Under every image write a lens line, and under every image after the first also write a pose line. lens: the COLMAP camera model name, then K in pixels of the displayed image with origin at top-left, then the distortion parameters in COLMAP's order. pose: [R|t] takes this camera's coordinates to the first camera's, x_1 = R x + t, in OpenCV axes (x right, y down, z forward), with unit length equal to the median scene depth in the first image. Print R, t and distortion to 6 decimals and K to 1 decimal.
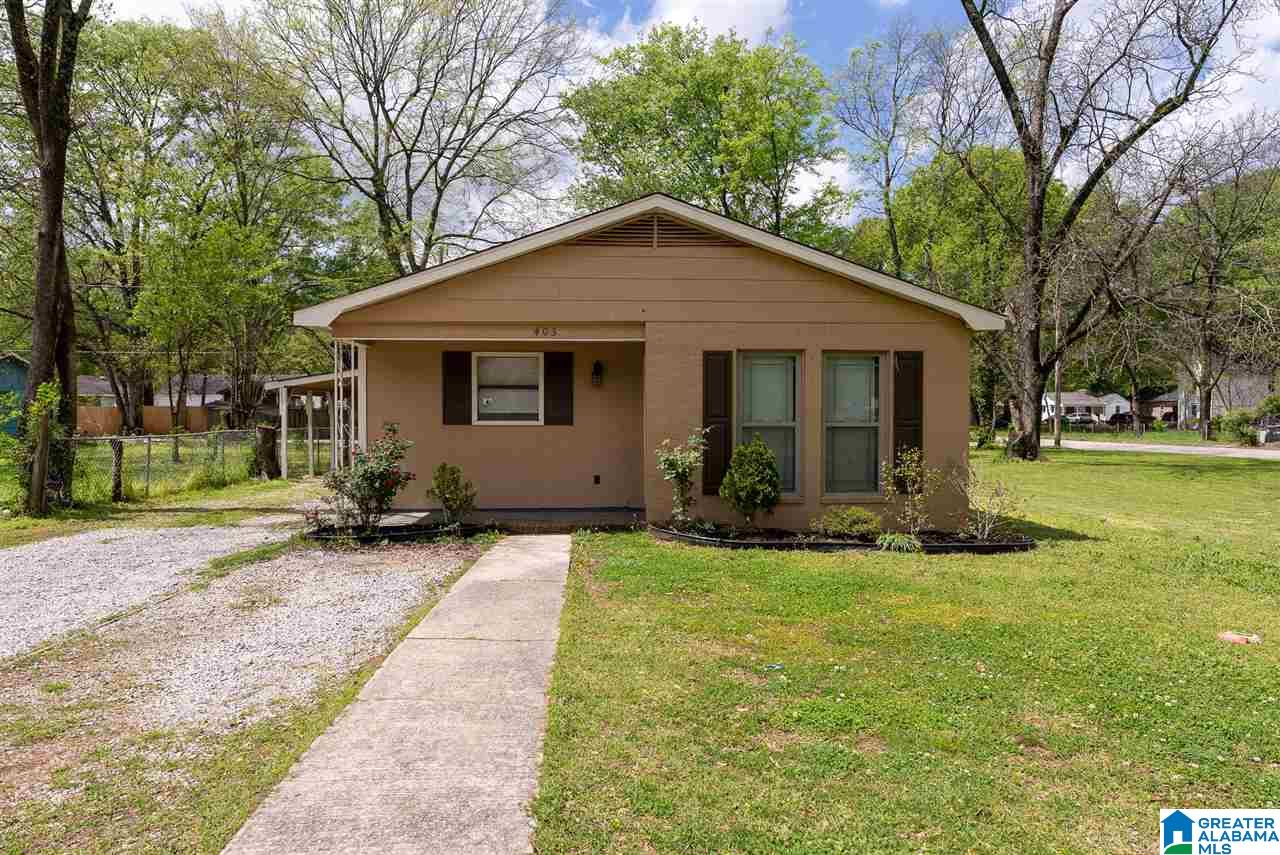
lens RADIAL K [[870.1, 0, 637.0], [0, 870.1, 422.4], [0, 0, 1]] dist [0.007848, 0.000106]
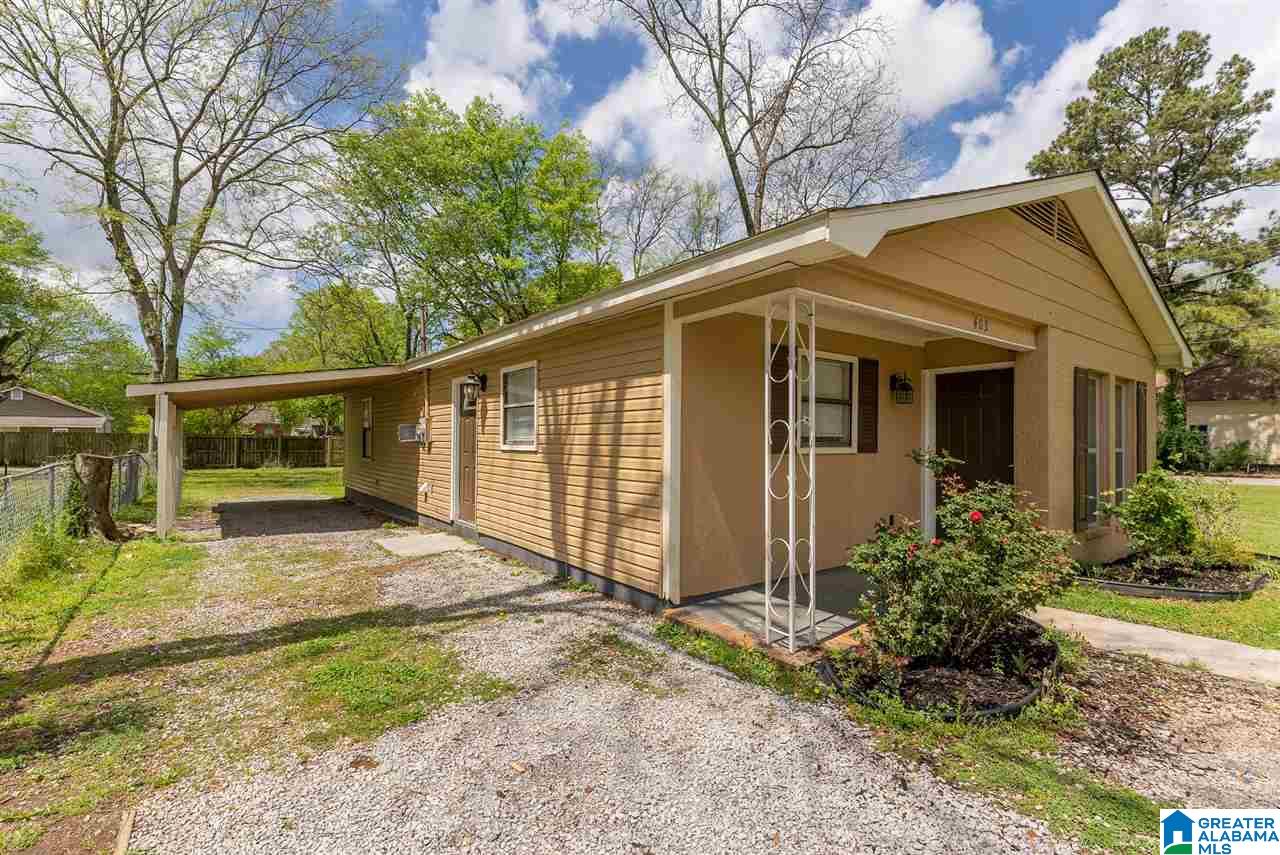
lens RADIAL K [[588.3, 0, 644.5], [0, 588.3, 431.7], [0, 0, 1]] dist [0.000040, -0.000157]
pose [[0.826413, 0.013160, 0.562911, -0.551680], [-0.000526, 0.999744, -0.022600, -0.003919], [-0.563065, 0.018380, 0.826208, 0.683172]]
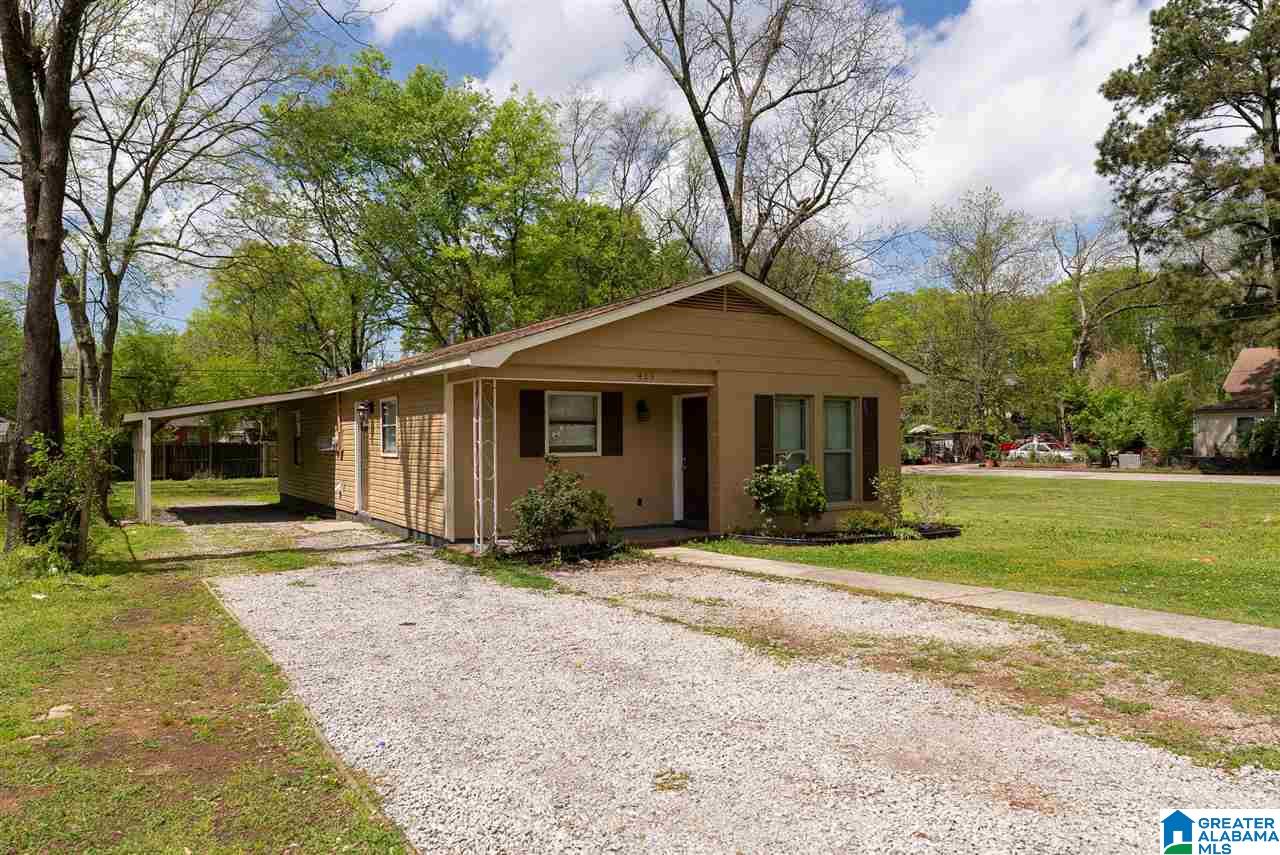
lens RADIAL K [[870.1, 0, 638.3], [0, 870.1, 433.3], [0, 0, 1]] dist [0.007848, 0.000106]
pose [[0.872291, -0.004702, 0.488964, -0.625389], [0.013215, 0.999815, -0.013961, -0.009954], [-0.488808, 0.018640, 0.872192, -0.019777]]
